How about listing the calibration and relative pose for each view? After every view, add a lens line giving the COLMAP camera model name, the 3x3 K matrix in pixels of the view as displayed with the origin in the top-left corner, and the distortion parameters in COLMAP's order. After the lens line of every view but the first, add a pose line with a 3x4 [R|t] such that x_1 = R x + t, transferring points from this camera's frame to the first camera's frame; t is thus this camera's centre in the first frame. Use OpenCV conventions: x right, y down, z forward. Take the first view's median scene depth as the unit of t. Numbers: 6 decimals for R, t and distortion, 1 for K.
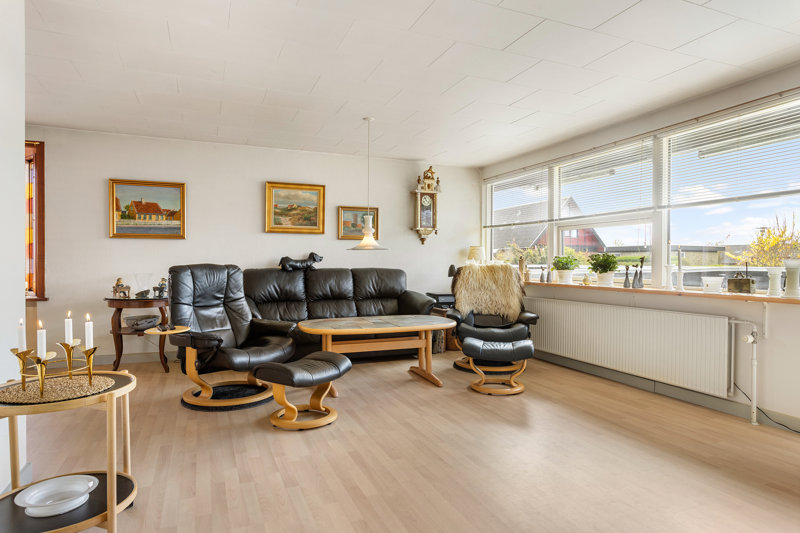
lens RADIAL K [[487.9, 0, 400.0], [0, 487.9, 266.5], [0, 0, 1]] dist [0.000113, 0.000432]
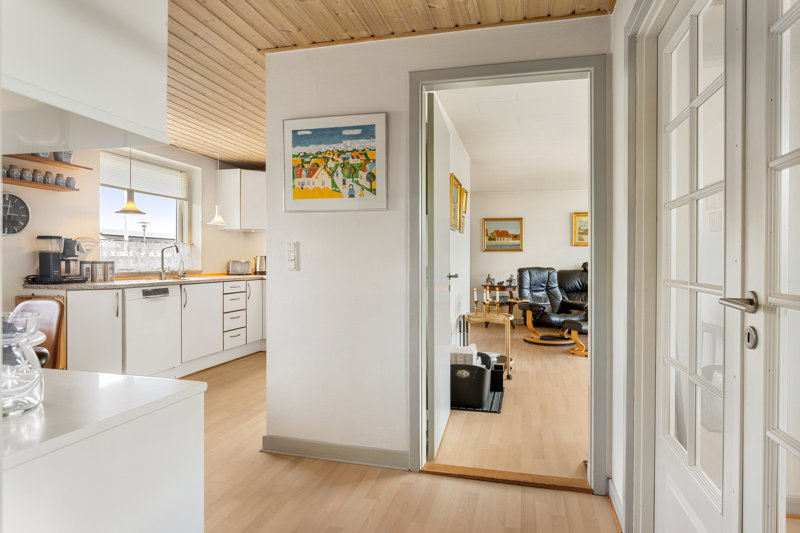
lens RADIAL K [[470.0, 0, 400.0], [0, 470.0, 266.5], [0, 0, 1]] dist [-0.003639, -0.000300]
pose [[0.802618, 0.008522, -0.596433, 0.179287], [-0.007502, 0.999963, 0.004193, -0.008354], [0.596447, 0.001108, 0.802652, -0.534921]]
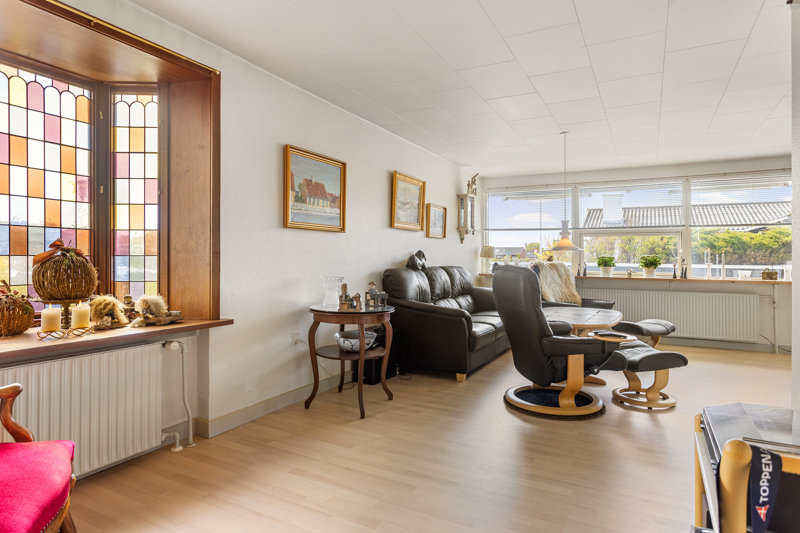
lens RADIAL K [[450.6, 0, 410.2], [0, 450.6, 258.5], [0, 0, 1]] dist [0.000366, 0.000025]
pose [[0.769918, 0.000985, 0.638143, -0.832681], [-0.000307, 0.999999, -0.001174, -0.012741], [-0.638143, 0.000708, 0.769917, 0.366368]]
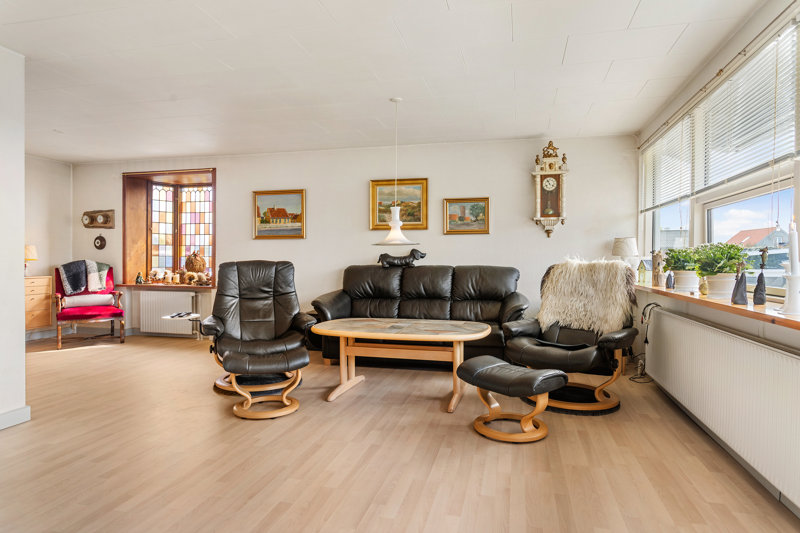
lens RADIAL K [[470.0, 0, 401.2], [0, 470.0, 259.4], [0, 0, 1]] dist [-0.002679, -0.000375]
pose [[0.800402, -0.001070, -0.599462, 0.393519], [-0.005164, 0.999949, -0.008680, -0.000011], [0.599441, 0.010043, 0.800356, 0.265096]]
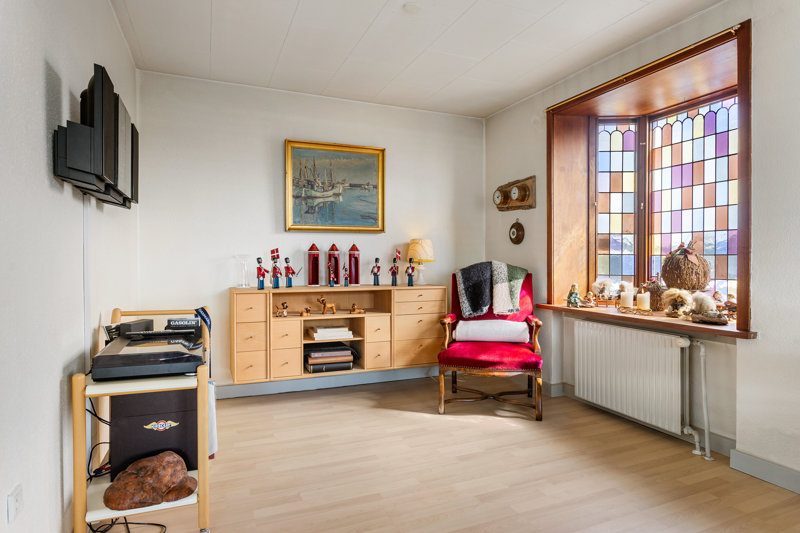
lens RADIAL K [[470.0, 0, 401.2], [0, 470.0, 259.4], [0, 0, 1]] dist [-0.002679, -0.000375]
pose [[0.015906, -0.001099, -0.999873, -0.228293], [-0.010108, 0.999948, -0.001260, -0.005345], [0.999822, 0.010127, 0.015894, 0.582278]]
